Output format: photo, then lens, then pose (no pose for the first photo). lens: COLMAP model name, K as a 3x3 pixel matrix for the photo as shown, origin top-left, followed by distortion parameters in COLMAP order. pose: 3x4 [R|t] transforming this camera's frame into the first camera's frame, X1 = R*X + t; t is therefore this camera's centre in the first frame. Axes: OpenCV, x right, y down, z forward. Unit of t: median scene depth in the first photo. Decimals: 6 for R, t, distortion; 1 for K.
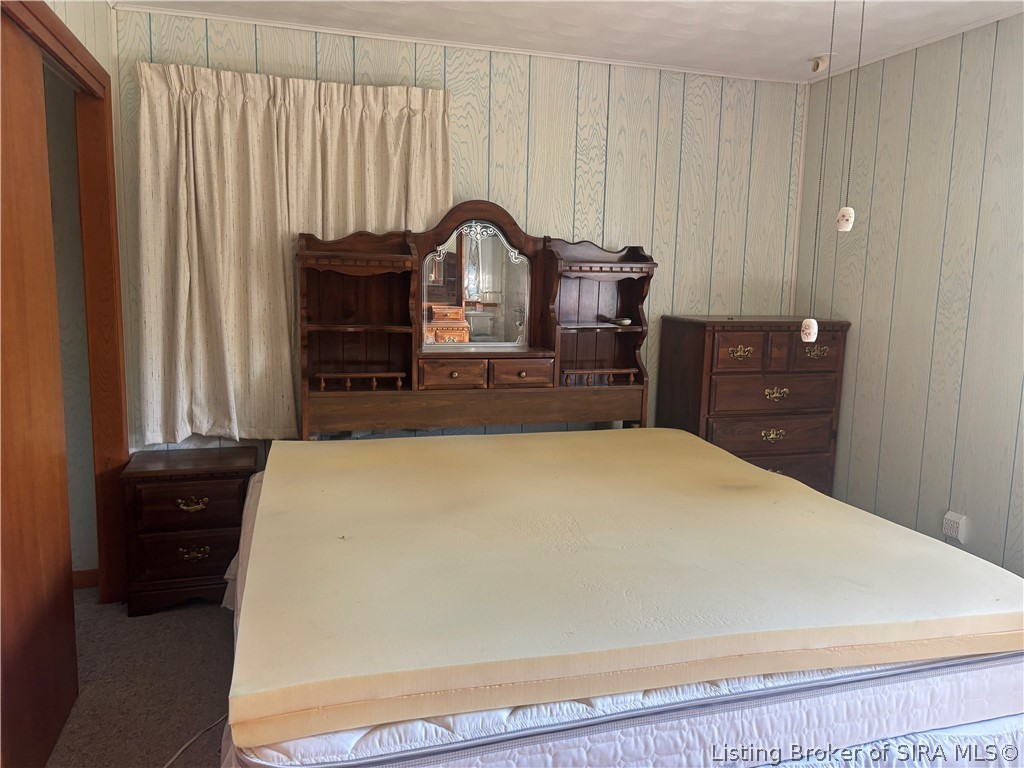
lens RADIAL K [[763.8, 0, 506.1], [0, 763.8, 381.5], [0, 0, 1]] dist [0.030173, -0.007487]
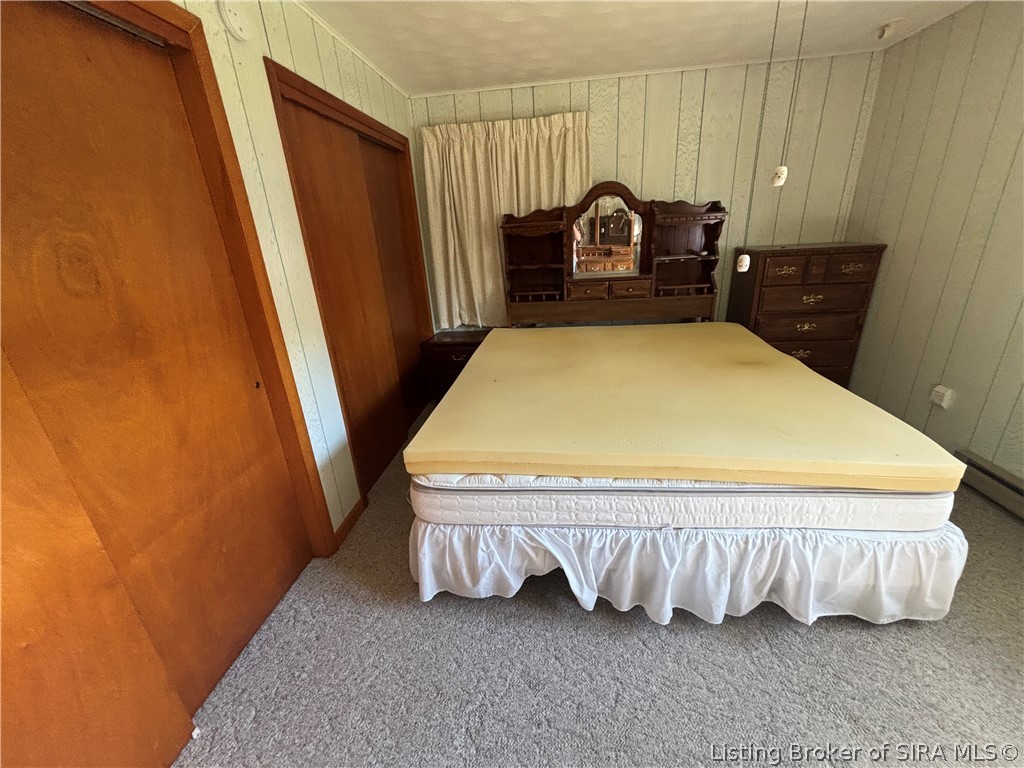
lens RADIAL K [[403.8, 0, 512.0], [0, 403.8, 384.0], [0, 0, 1]] dist [0.001010, -0.002045]
pose [[0.919364, 0.065894, -0.387849, 0.145046], [0.022197, 0.975614, 0.218368, -0.007713], [0.392780, -0.209369, 0.895482, 0.056080]]
